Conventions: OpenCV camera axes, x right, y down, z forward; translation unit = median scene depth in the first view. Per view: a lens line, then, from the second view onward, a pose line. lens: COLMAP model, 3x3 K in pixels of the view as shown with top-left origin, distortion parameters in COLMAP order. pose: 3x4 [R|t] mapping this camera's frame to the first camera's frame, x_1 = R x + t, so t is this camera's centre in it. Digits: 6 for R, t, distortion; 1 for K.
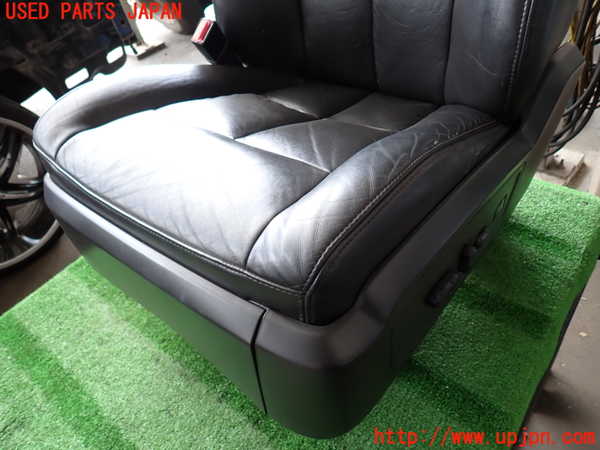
lens RADIAL K [[431.4, 0, 300.0], [0, 431.4, 225.0], [0, 0, 1]] dist [0.000693, 0.001134]
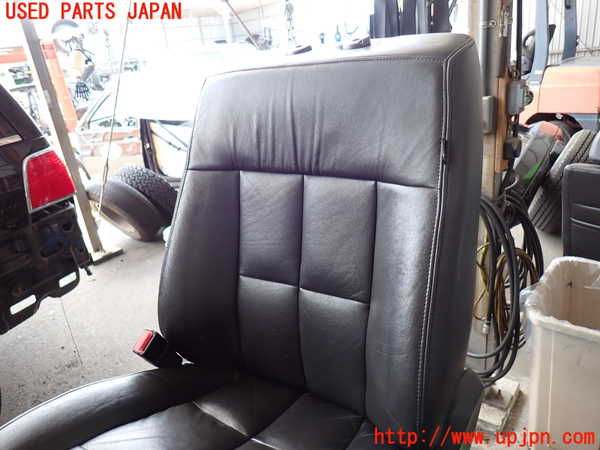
lens RADIAL K [[437.0, 0, 300.0], [0, 437.0, 225.0], [0, 0, 1]] dist [0.003626, 0.001881]
pose [[0.995409, 0.025952, 0.092130, 0.023925], [0.009077, 0.932609, -0.360775, -0.144446], [-0.095284, 0.359955, 0.928091, -0.071392]]
